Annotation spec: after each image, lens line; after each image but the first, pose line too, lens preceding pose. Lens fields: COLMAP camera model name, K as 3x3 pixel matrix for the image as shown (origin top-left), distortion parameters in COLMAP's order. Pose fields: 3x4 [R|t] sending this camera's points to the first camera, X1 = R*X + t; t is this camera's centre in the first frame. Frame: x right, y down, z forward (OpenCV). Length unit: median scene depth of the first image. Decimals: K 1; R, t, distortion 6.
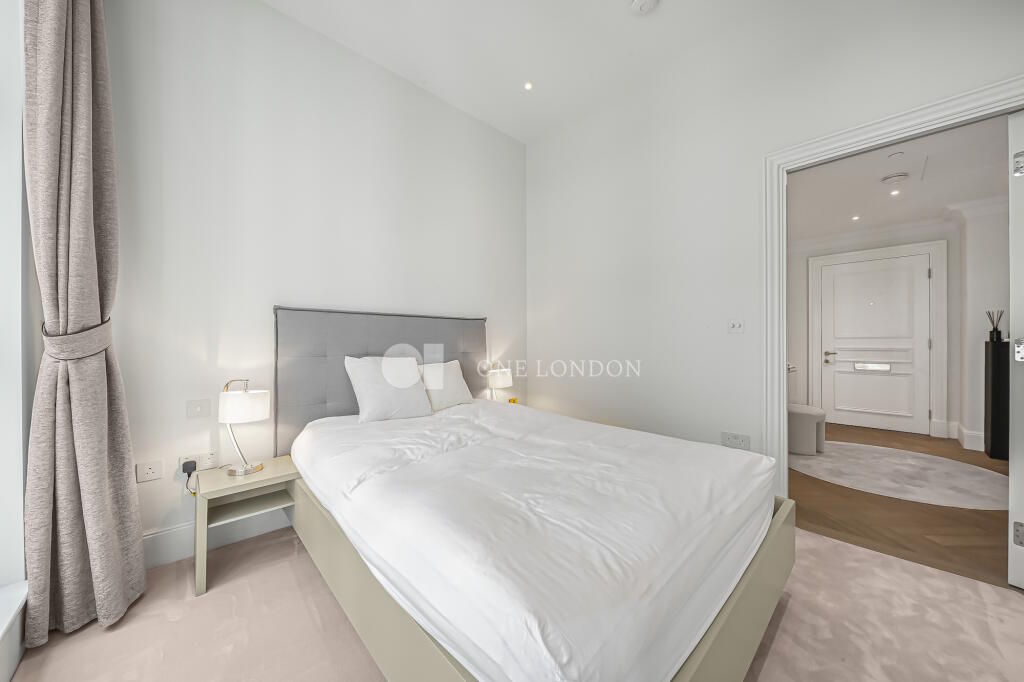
lens RADIAL K [[357.9, 0, 506.7], [0, 357.9, 341.9], [0, 0, 1]] dist [-0.000082, -0.000015]
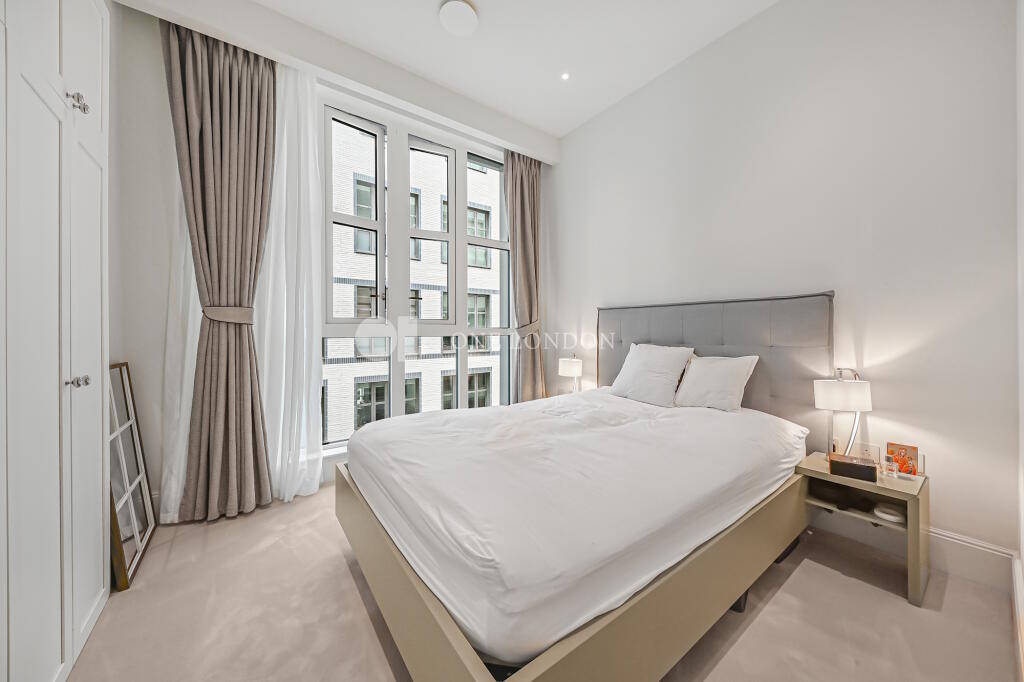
lens RADIAL K [[353.4, 0, 512.5], [0, 353.4, 328.7], [0, 0, 1]] dist [-0.000316, -0.000019]
pose [[-0.115266, 0.002513, -0.993331, 1.401430], [0.007094, 0.999973, 0.001706, -0.021457], [0.993309, -0.006850, -0.115281, 1.220401]]
